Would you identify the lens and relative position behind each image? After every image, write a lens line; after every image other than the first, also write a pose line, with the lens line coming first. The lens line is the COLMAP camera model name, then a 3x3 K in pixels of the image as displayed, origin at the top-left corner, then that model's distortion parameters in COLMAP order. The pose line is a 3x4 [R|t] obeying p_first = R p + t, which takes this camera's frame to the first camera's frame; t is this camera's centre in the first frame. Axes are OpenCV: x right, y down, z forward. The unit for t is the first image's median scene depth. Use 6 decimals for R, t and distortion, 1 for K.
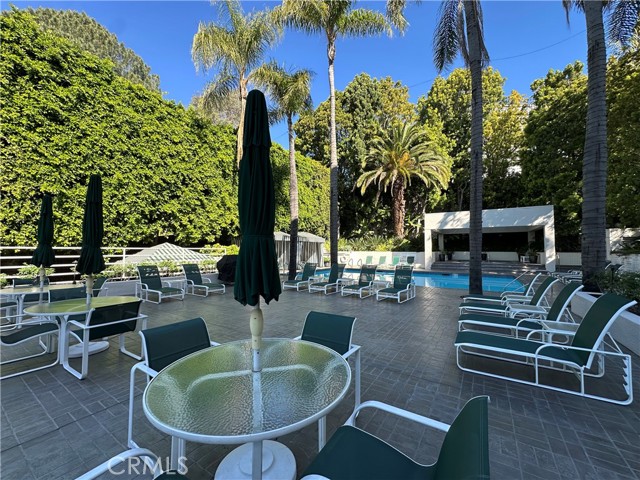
lens RADIAL K [[257.2, 0, 320.0], [0, 257.2, 240.0], [0, 0, 1]] dist [0.001375, 0.000142]
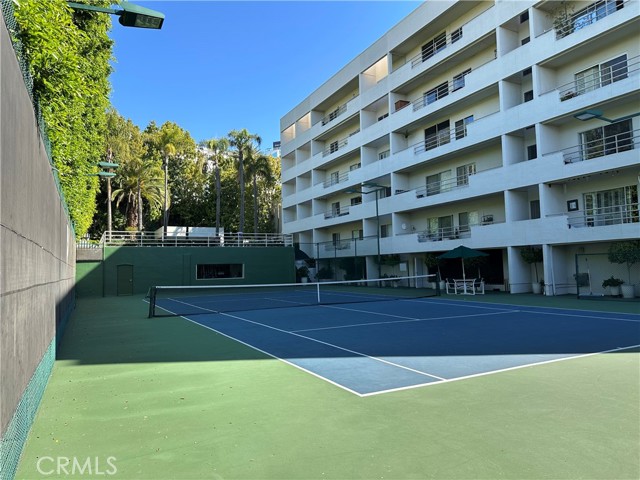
lens RADIAL K [[443.7, 0, 320.0], [0, 443.7, 240.0], [0, 0, 1]] dist [0.004504, 0.000875]
pose [[0.495549, 0.039046, 0.867702, -1.274192], [-0.008596, 0.999161, -0.040052, 0.074069], [-0.868537, 0.012390, 0.495469, -1.047048]]
